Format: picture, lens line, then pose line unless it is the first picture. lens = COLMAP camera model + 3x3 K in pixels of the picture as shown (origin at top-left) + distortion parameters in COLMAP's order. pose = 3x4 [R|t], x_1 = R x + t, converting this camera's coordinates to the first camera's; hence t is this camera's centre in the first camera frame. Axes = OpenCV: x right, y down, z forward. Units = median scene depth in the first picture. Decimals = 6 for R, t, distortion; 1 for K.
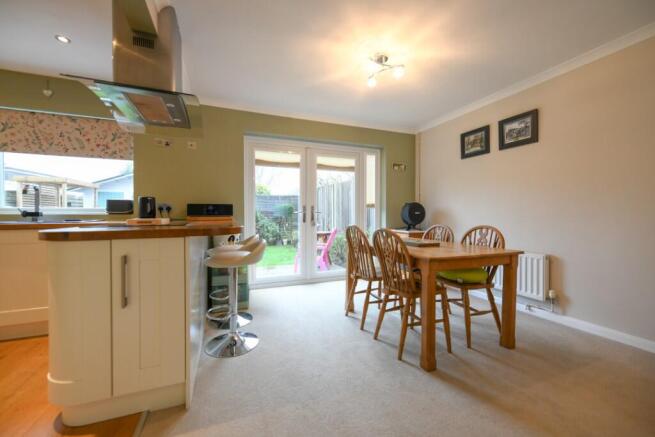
lens RADIAL K [[260.7, 0, 327.5], [0, 260.7, 218.5], [0, 0, 1]] dist [0.000655, -0.000109]
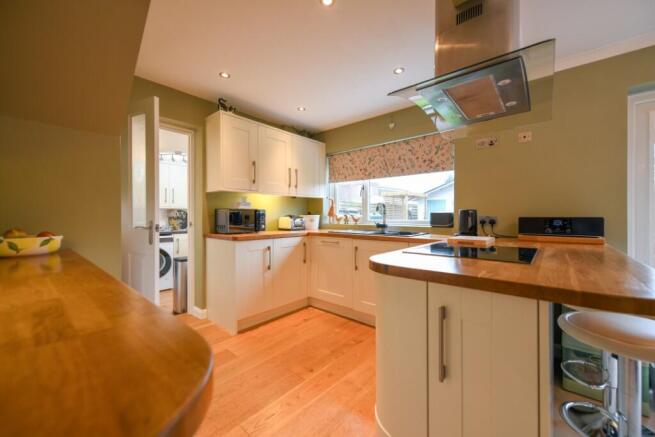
lens RADIAL K [[260.7, 0, 327.5], [0, 260.7, 218.5], [0, 0, 1]] dist [0.000655, -0.000109]
pose [[0.463223, 0.003930, -0.886233, -0.132286], [-0.011944, 0.999927, -0.001810, -0.044101], [0.886161, 0.011424, 0.463236, 0.174150]]
